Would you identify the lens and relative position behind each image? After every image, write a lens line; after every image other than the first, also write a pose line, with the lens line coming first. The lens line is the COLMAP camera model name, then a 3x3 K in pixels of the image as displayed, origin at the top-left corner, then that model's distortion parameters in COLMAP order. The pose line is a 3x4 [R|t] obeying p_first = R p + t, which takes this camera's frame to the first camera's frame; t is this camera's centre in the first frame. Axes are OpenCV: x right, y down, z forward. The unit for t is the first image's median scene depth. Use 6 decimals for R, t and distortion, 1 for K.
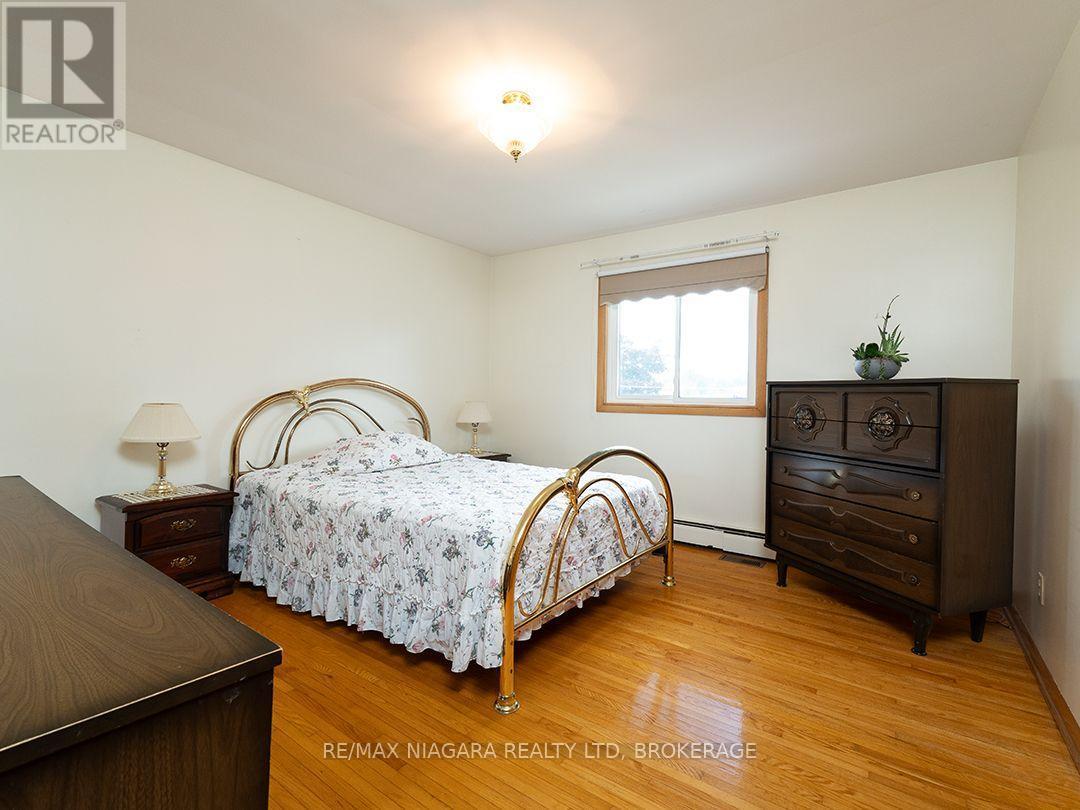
lens RADIAL K [[516.5, 0, 542.5], [0, 516.5, 400.1], [0, 0, 1]] dist [0.000772, 0.000623]
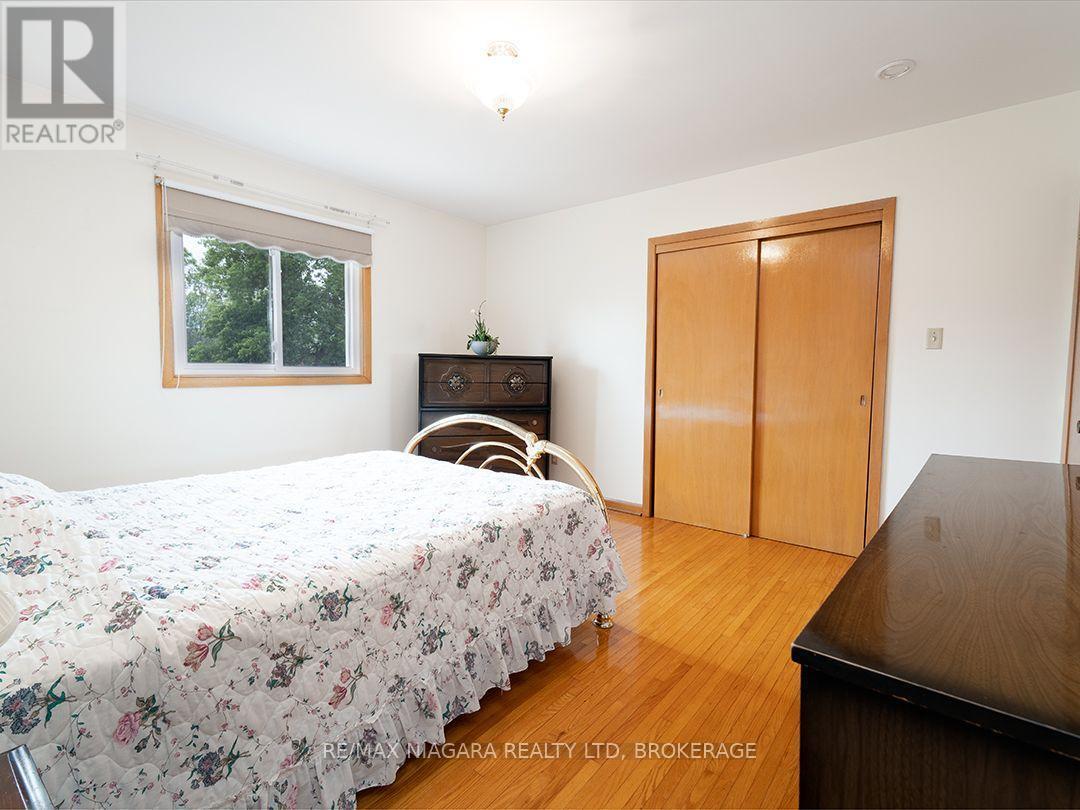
lens RADIAL K [[516.5, 0, 542.5], [0, 516.5, 400.1], [0, 0, 1]] dist [0.000772, 0.000623]
pose [[0.044092, -0.071896, 0.996437, -0.894267], [-0.002067, 0.997398, 0.072057, -0.018052], [-0.999025, -0.005237, 0.043829, 0.775633]]
